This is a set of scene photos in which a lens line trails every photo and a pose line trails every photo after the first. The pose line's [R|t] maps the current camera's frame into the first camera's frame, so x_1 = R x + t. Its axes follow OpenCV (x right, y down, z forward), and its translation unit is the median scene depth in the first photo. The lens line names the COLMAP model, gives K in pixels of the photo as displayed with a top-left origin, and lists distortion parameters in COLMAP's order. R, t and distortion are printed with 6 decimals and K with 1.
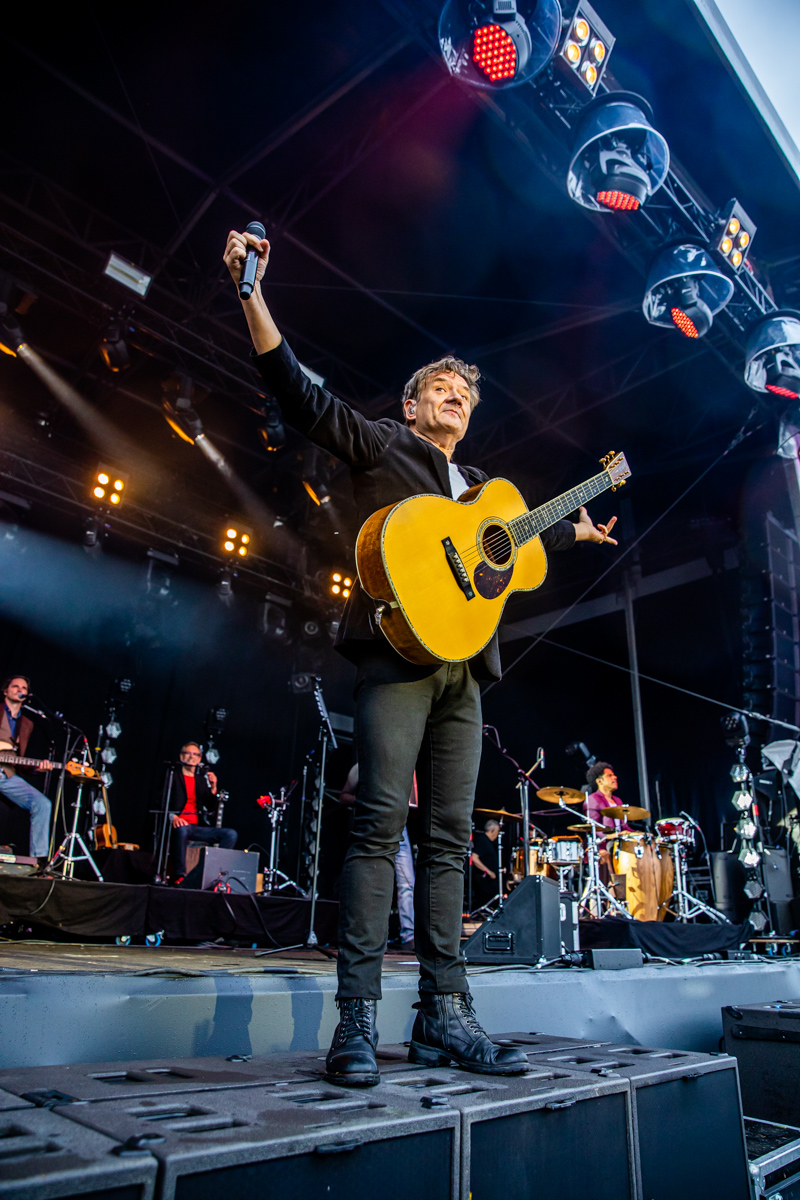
lens RADIAL K [[842.0, 0, 403.0], [0, 842.0, 581.4], [0, 0, 1]] dist [-0.056569, 0.002577]
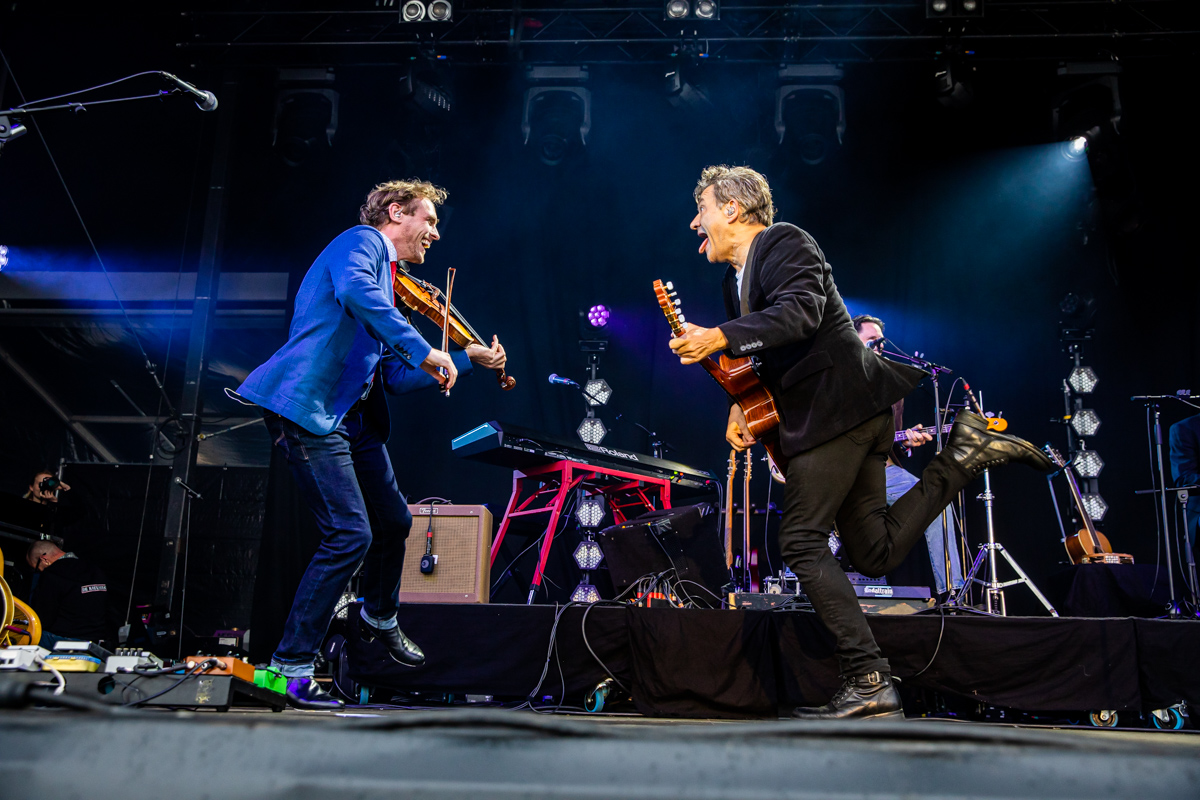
lens RADIAL K [[1178.9, 0, 610.5], [0, 1178.9, 389.5], [0, 0, 1]] dist [0.048136, 0.000000]
pose [[0.648498, -0.206547, -0.732659, 0.066853], [0.294011, 0.955758, -0.009204, 0.125030], [0.702145, -0.209441, 0.680534, 0.254992]]
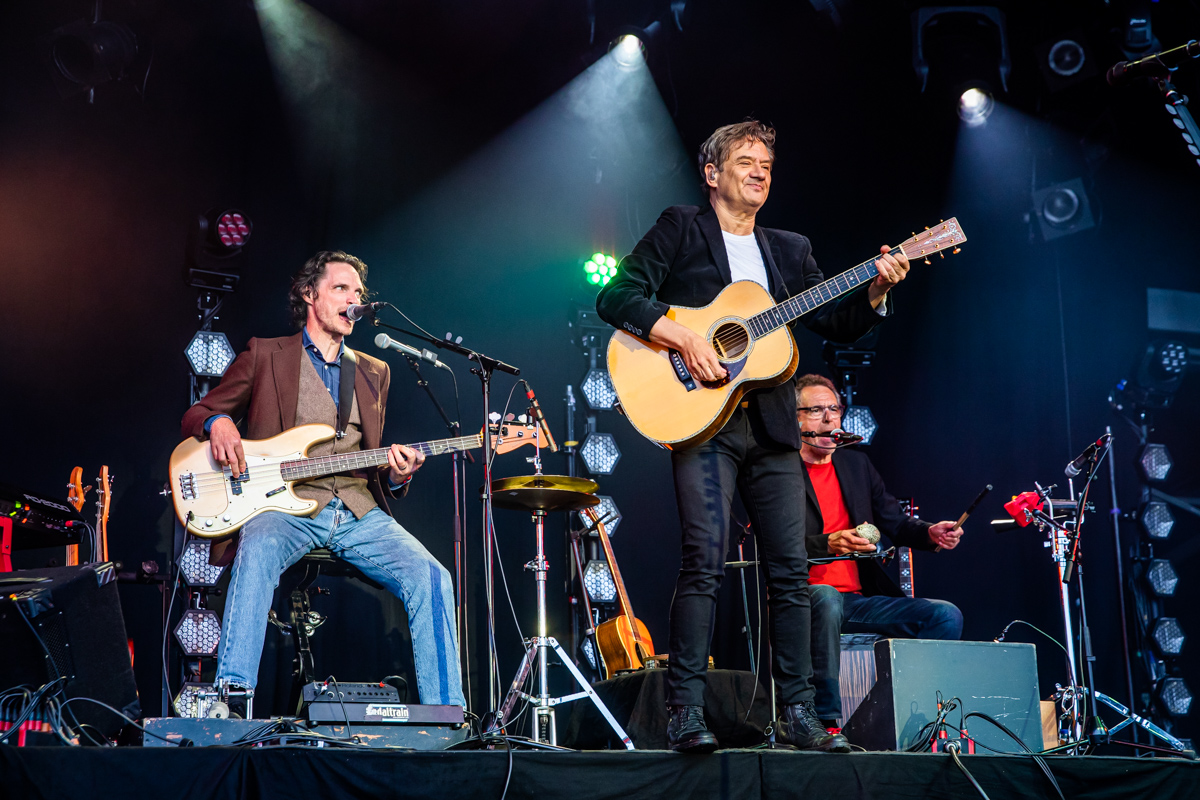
lens RADIAL K [[2009.3, 0, 600.4], [0, 2009.3, 391.0], [0, 0, 1]] dist [0.115514, 0.000000]
pose [[0.936718, -0.132344, -0.324104, -0.053716], [0.182453, 0.974672, 0.129326, 0.075472], [0.298780, -0.180276, 0.937140, 0.152931]]
